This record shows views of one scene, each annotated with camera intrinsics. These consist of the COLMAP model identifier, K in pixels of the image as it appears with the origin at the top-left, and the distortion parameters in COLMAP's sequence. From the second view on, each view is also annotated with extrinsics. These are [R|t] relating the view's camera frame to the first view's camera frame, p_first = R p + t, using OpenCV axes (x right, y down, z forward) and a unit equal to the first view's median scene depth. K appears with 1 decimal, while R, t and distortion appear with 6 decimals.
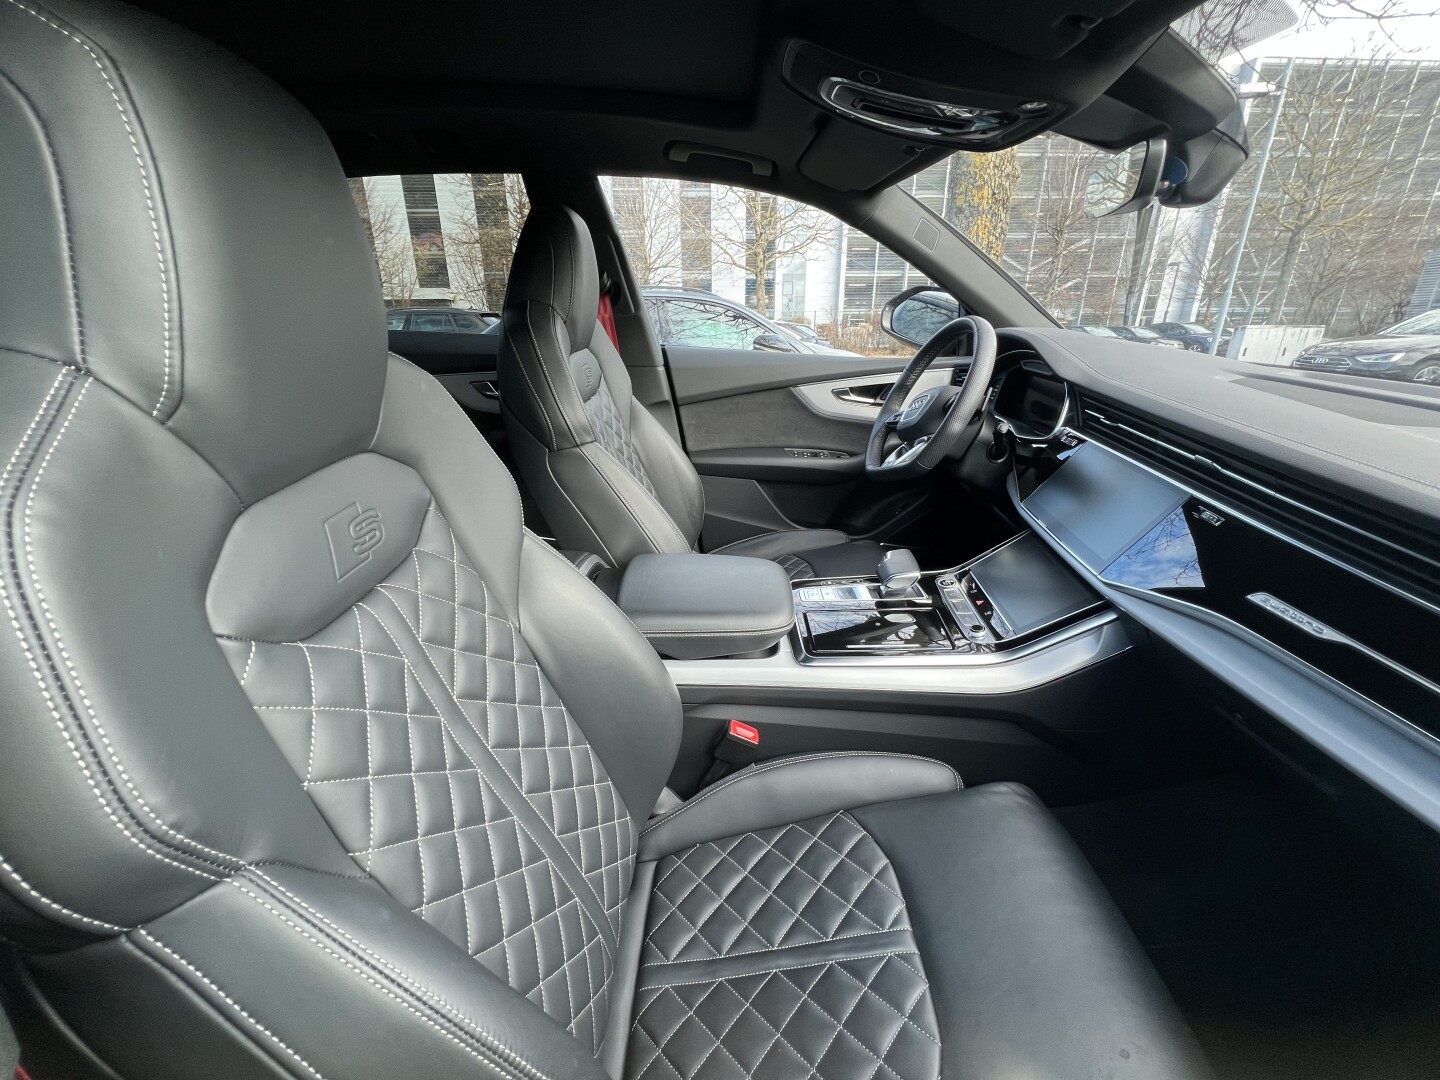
lens RADIAL K [[576.9, 0, 717.5], [0, 576.9, 544.5], [0, 0, 1]] dist [0.000709, 0.000045]
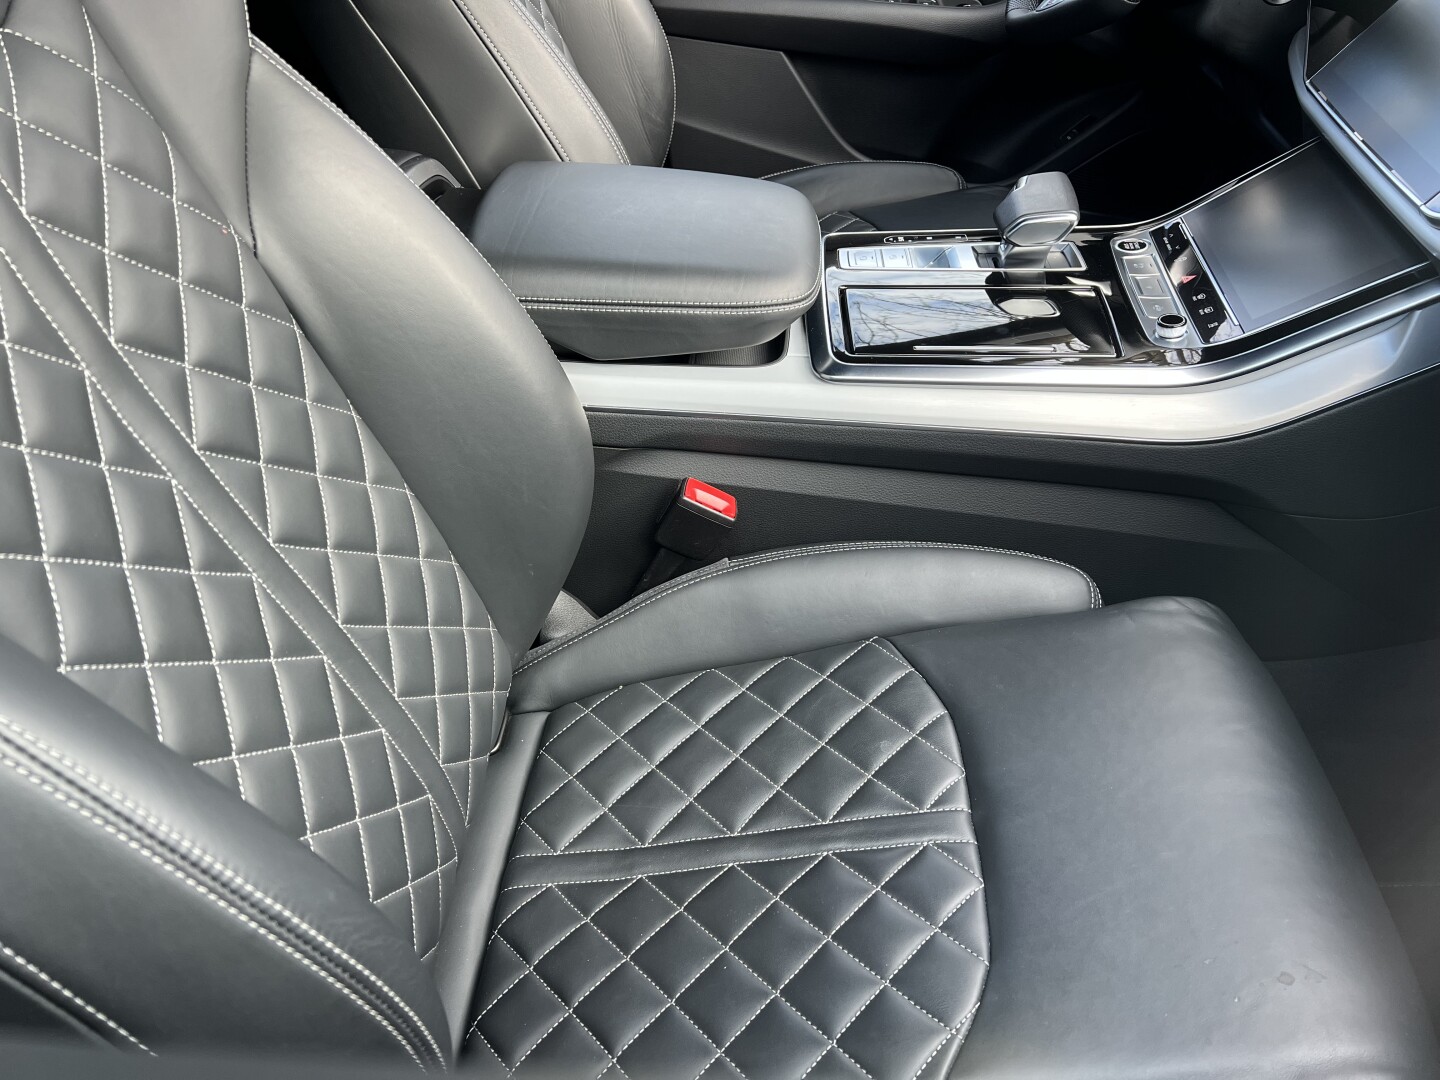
lens RADIAL K [[1090.6, 0, 729.7], [0, 1090.6, 547.7], [0, 0, 1]] dist [0.063749, -0.074165]
pose [[0.999227, 0.038930, 0.005461, 0.054488], [-0.039021, 0.965356, 0.258001, 0.093068], [0.004773, -0.258014, 0.966129, -0.000579]]
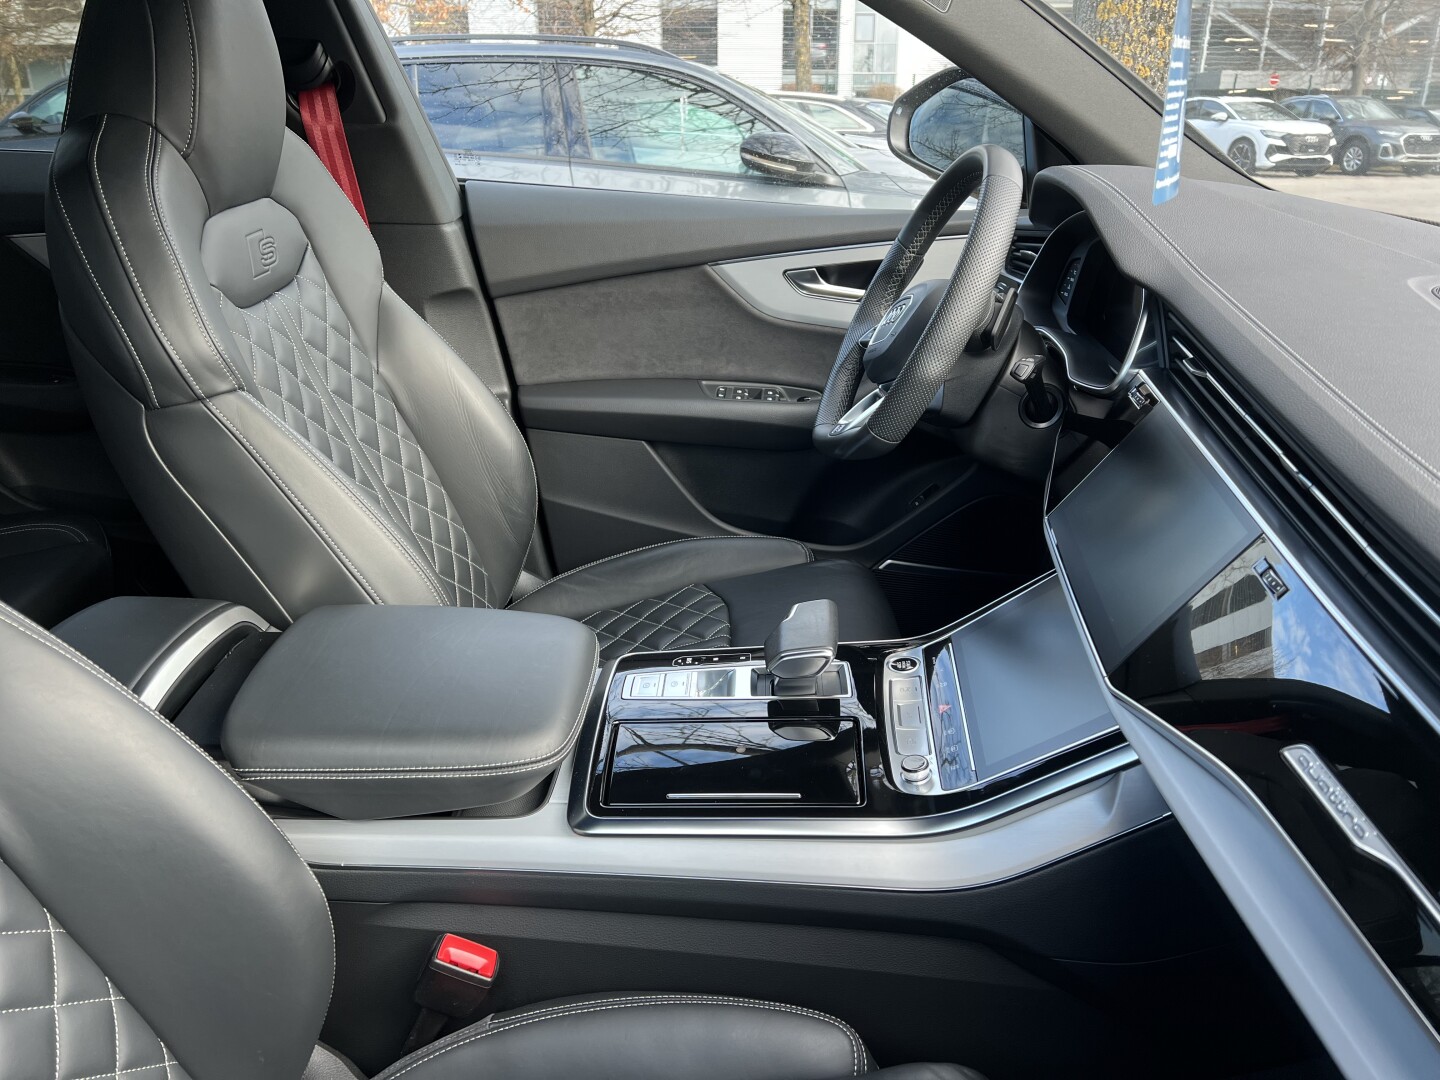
lens RADIAL K [[1083.0, 0, 724.1], [0, 1083.0, 544.7], [0, 0, 1]] dist [0.119090, -0.173573]
pose [[0.999941, 0.008060, -0.007296, 0.255662], [-0.007888, 0.999698, 0.023259, -0.070058], [0.007482, -0.023200, 0.999703, 0.001460]]
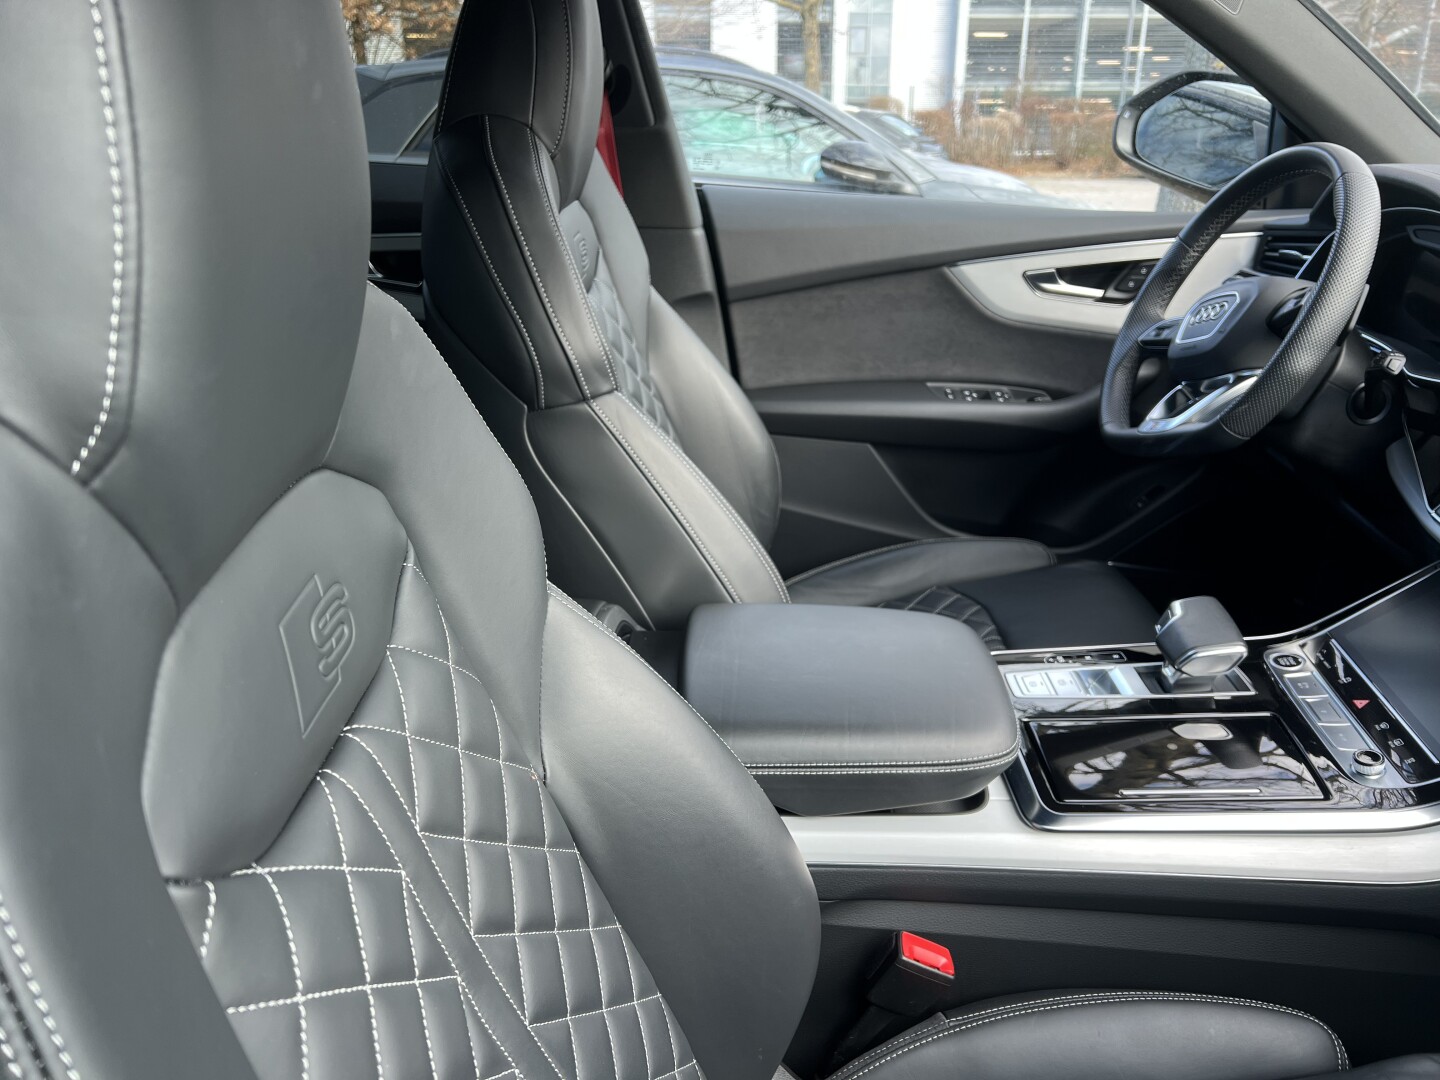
lens RADIAL K [[1090.6, 0, 729.7], [0, 1090.6, 547.7], [0, 0, 1]] dist [0.063749, -0.074165]
pose [[0.999951, 0.001434, 0.009768, -0.127940], [-0.001581, 0.999885, 0.015070, -0.054524], [-0.009745, -0.015085, 0.999839, 0.003183]]
